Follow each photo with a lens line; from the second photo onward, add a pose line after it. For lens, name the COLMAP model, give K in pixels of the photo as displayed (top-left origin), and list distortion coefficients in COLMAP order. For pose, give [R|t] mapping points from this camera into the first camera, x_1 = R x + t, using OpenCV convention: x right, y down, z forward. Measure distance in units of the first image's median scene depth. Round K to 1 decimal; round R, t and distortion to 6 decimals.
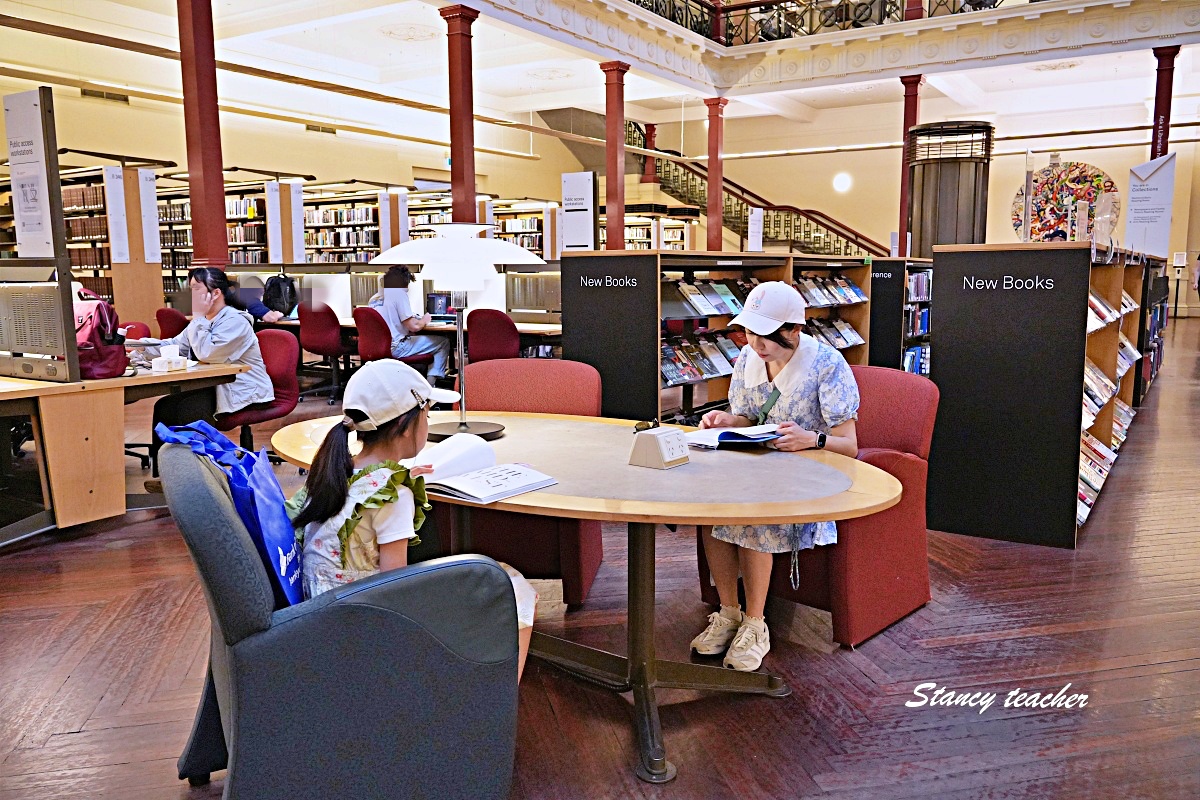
lens RADIAL K [[932.7, 0, 605.5], [0, 932.7, 391.2], [0, 0, 1]] dist [0.000408, 0.023985]
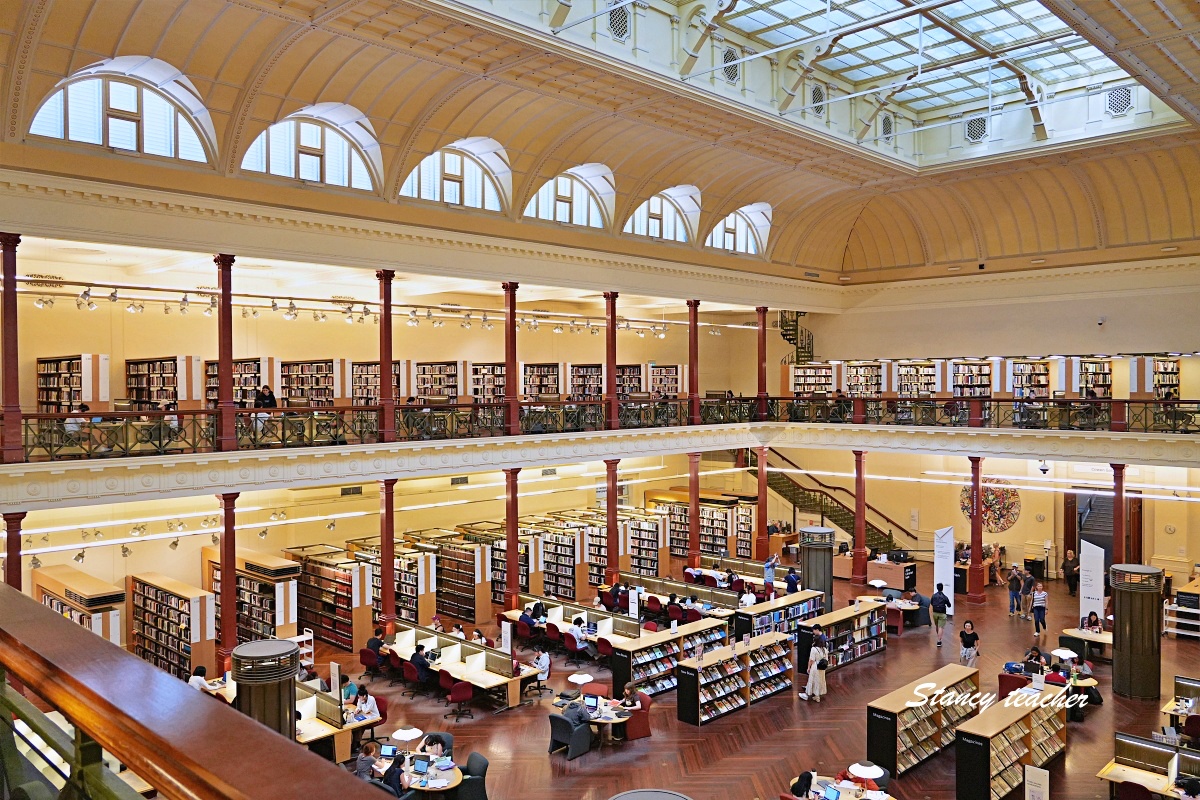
lens RADIAL K [[932.7, 0, 602.0], [0, 932.7, 400.3], [0, 0, 1]] dist [0.000408, 0.023985]
pose [[0.976481, 0.003481, -0.215578, 0.203785], [-0.027165, 0.993888, -0.107000, -0.199090], [0.213888, 0.110340, 0.970607, -0.814522]]
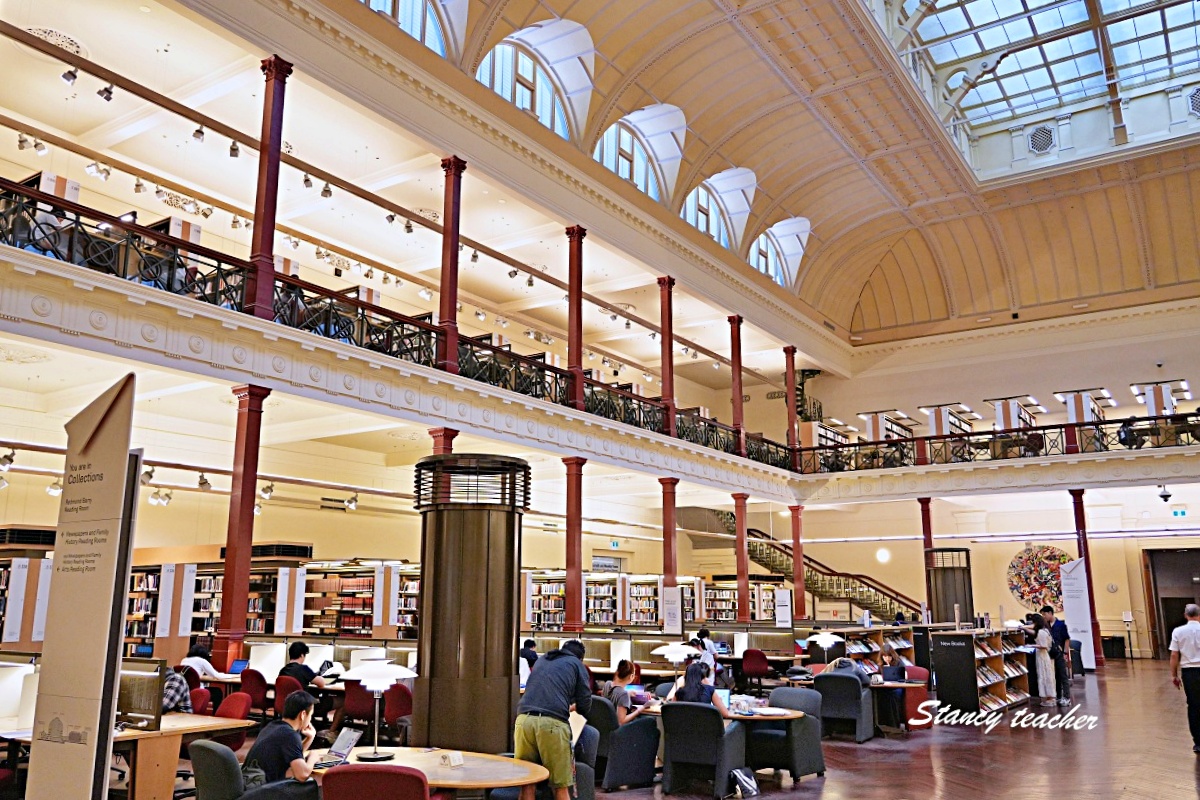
lens RADIAL K [[965.3, 0, 600.5], [0, 965.3, 399.8], [0, 0, 1]] dist [-0.005879, 0.033323]
pose [[0.999641, 0.000050, -0.026791, -0.156427], [-0.008931, 0.943420, -0.331479, 0.045809], [0.025259, 0.331600, 0.943082, -0.539775]]
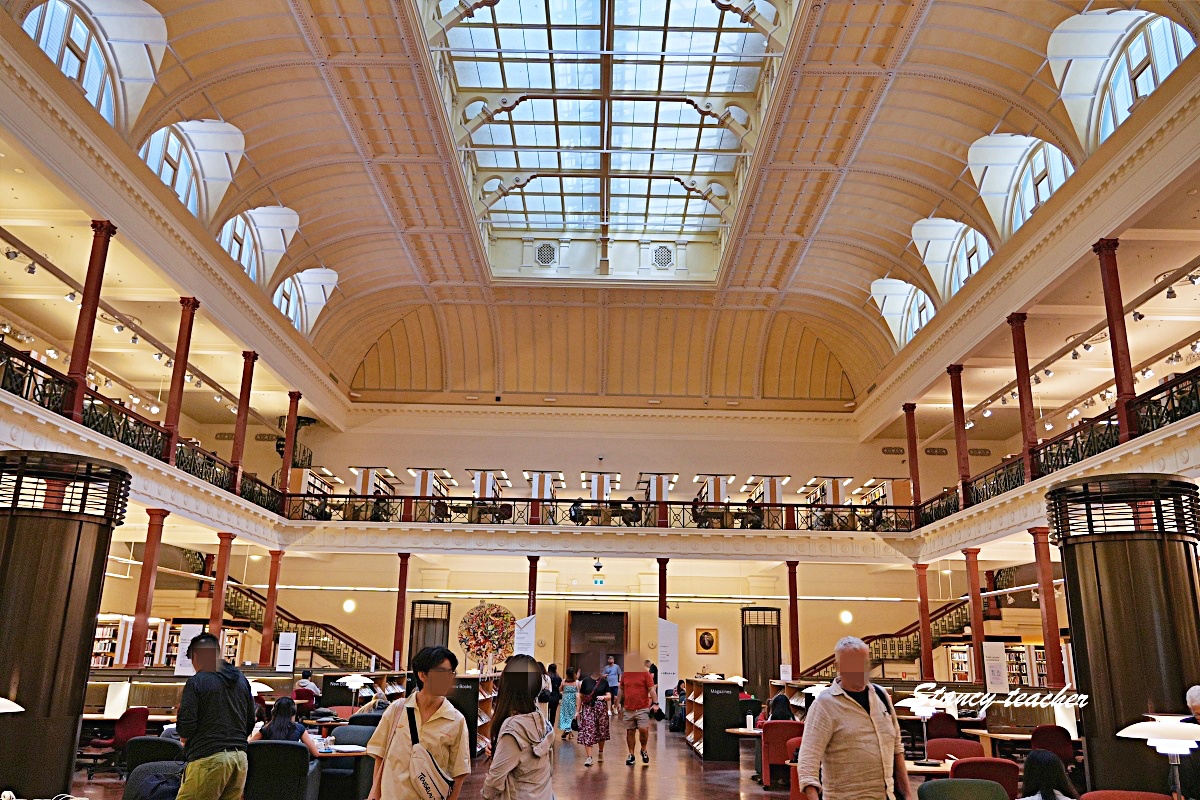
lens RADIAL K [[932.7, 0, 598.2], [0, 932.7, 401.9], [0, 0, 1]] dist [0.000408, 0.023985]
pose [[0.849943, 0.163704, 0.500798, -0.233911], [0.043334, 0.925565, -0.376100, 0.052161], [-0.525090, 0.341365, 0.779584, -0.523831]]
